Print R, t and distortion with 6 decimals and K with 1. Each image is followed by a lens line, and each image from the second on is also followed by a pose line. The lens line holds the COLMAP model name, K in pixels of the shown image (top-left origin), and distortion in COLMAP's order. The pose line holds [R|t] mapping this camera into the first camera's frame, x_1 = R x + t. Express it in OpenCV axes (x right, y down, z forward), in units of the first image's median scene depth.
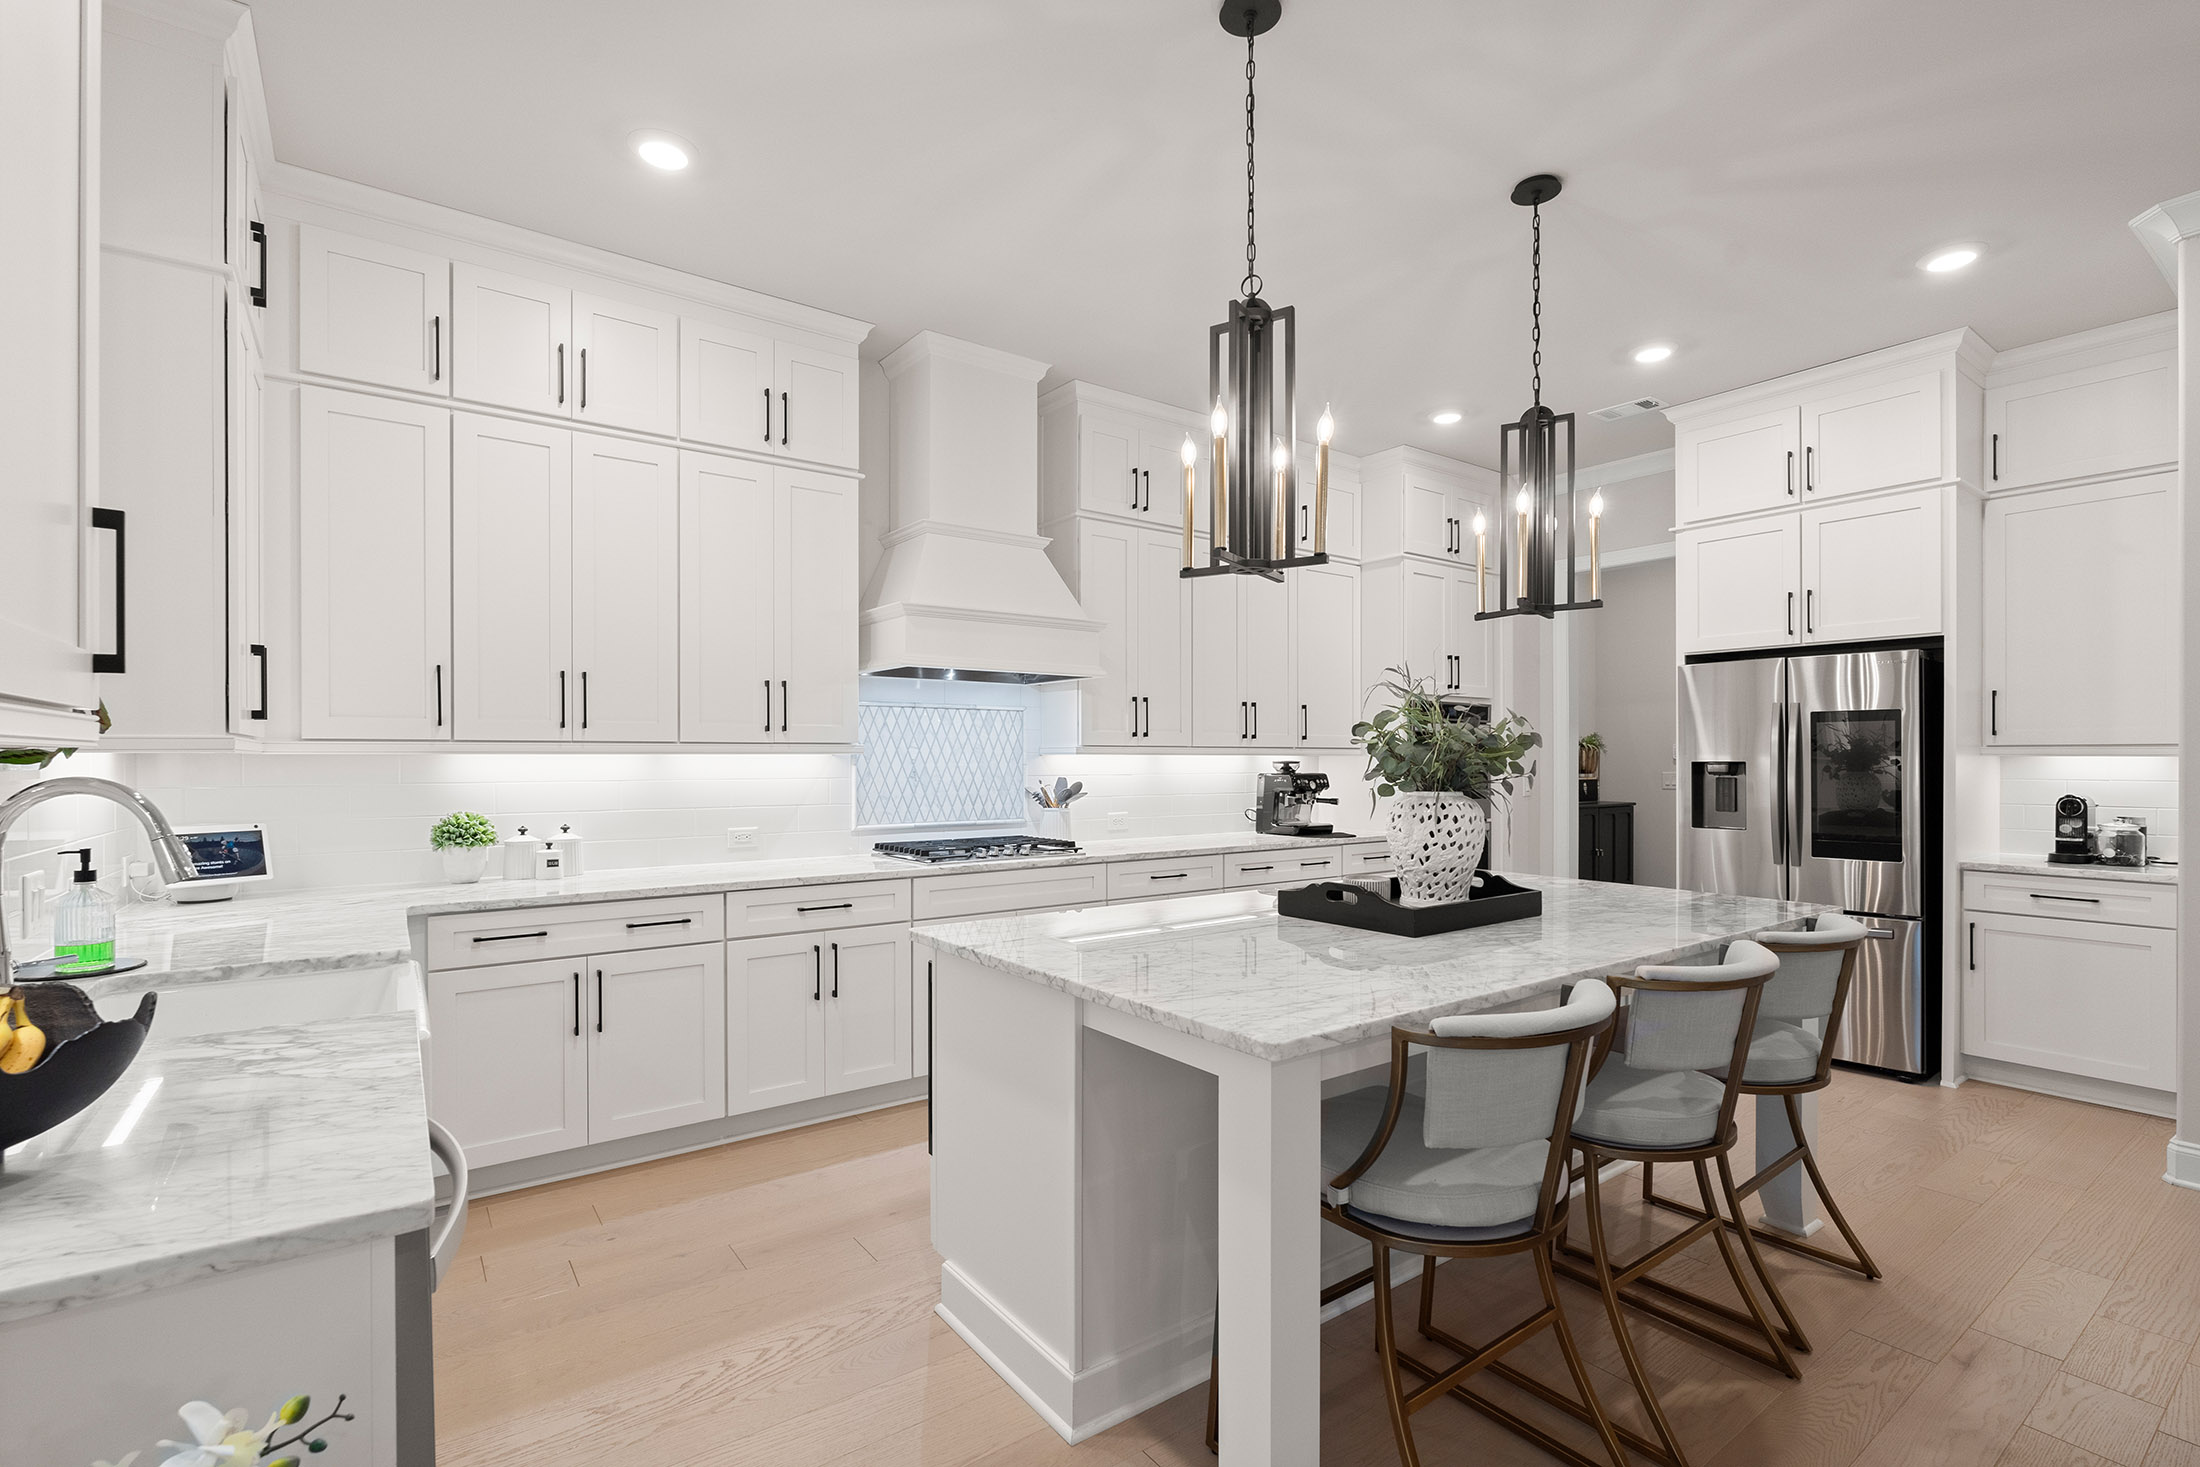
lens RADIAL K [[995.3, 0, 1104.0], [0, 995.3, 751.5], [0, 0, 1]] dist [-0.001941, -0.000084]
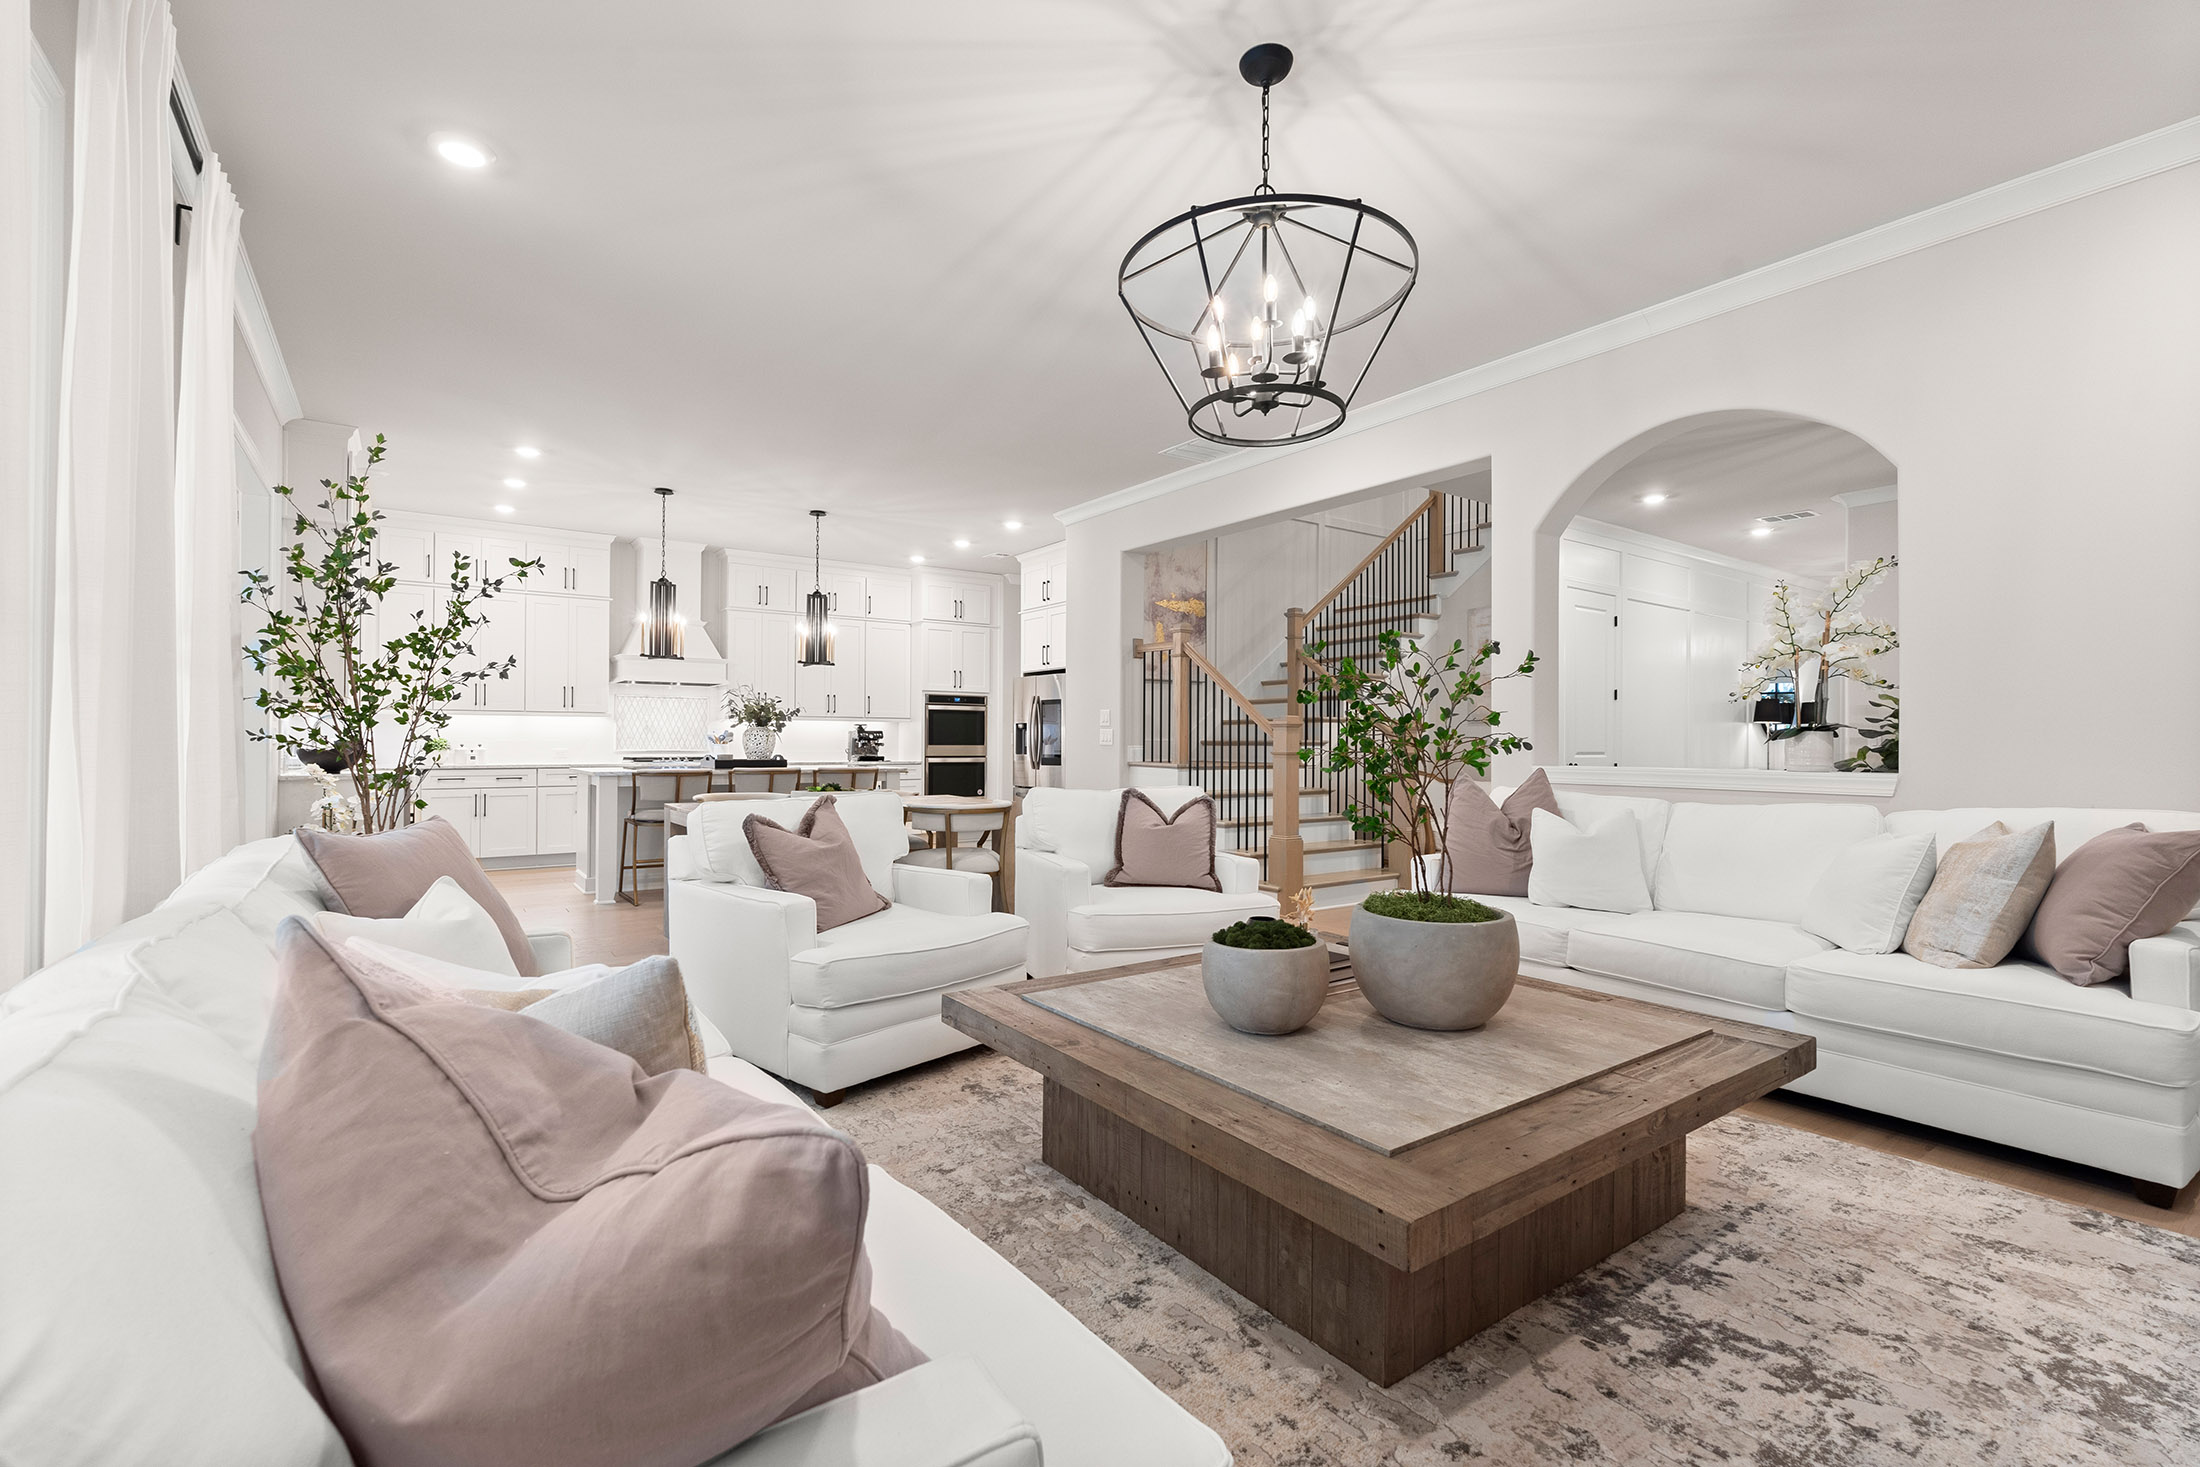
lens RADIAL K [[995.3, 0, 1104.0], [0, 995.3, 751.5], [0, 0, 1]] dist [-0.001941, -0.000084]
pose [[0.999540, 0.006439, -0.029625, 0.885668], [-0.006035, 0.999888, 0.013707, 0.038326], [0.029710, -0.013522, 0.999467, -1.176217]]
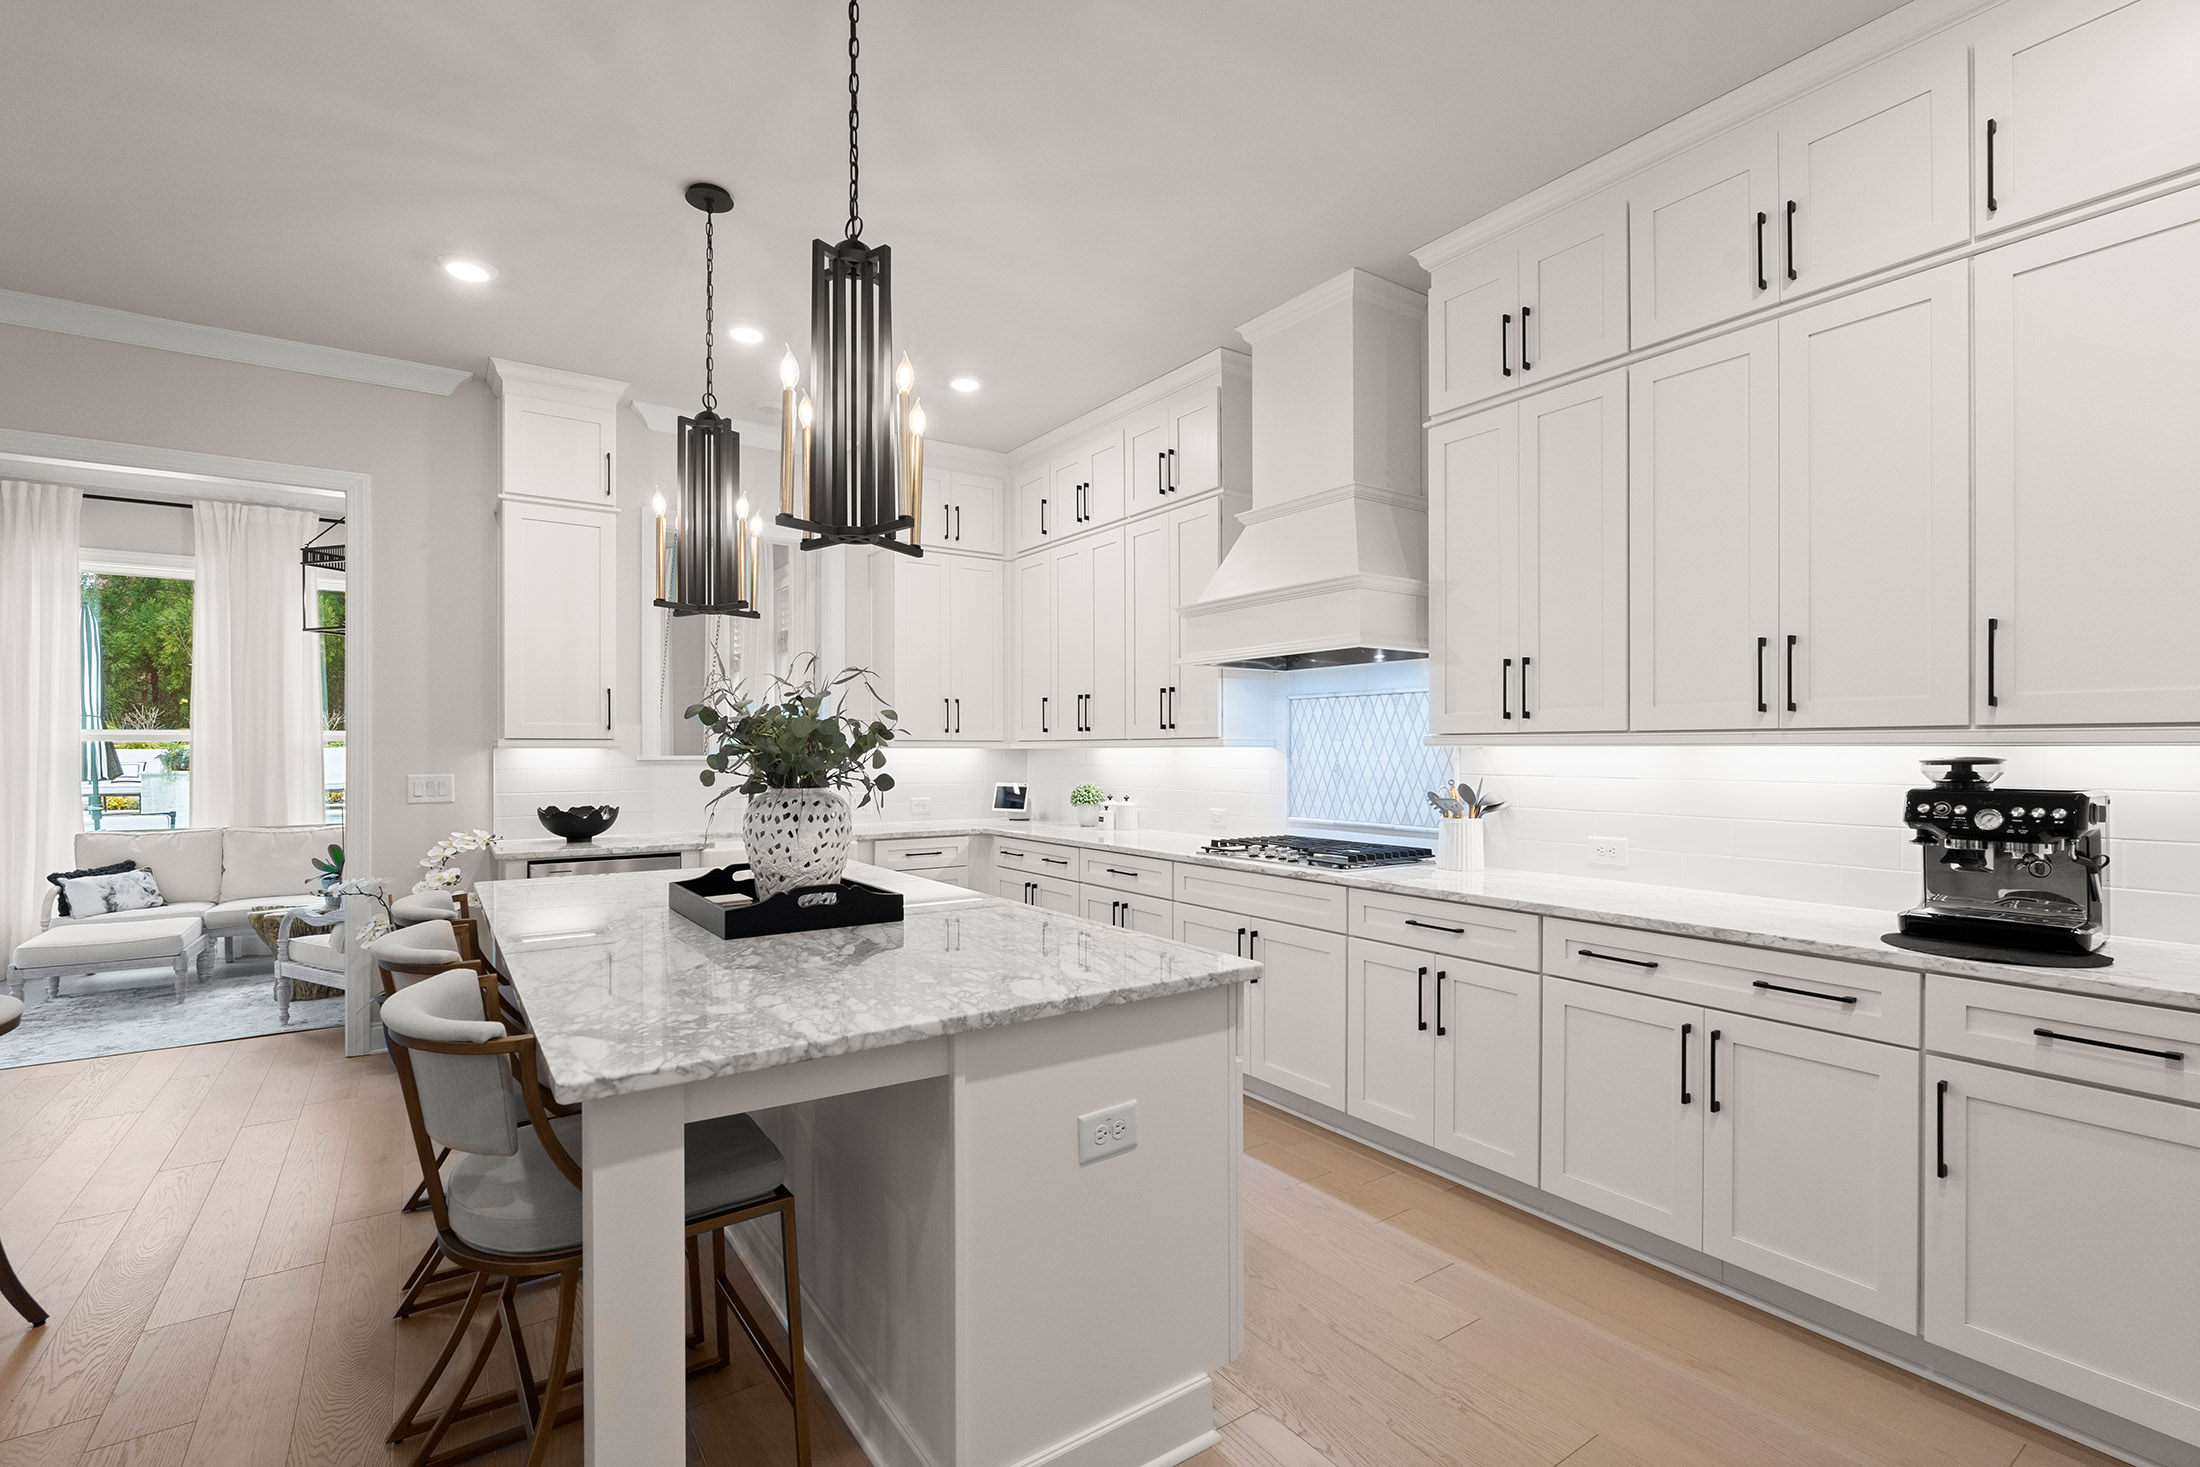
lens RADIAL K [[995.3, 0, 1104.0], [0, 995.3, 751.5], [0, 0, 1]] dist [-0.001941, -0.000084]
pose [[-0.030882, 0.002269, -0.999520, 0.750597], [0.008353, 0.999963, 0.002012, 0.003306], [0.999488, -0.008287, -0.030900, 0.802554]]
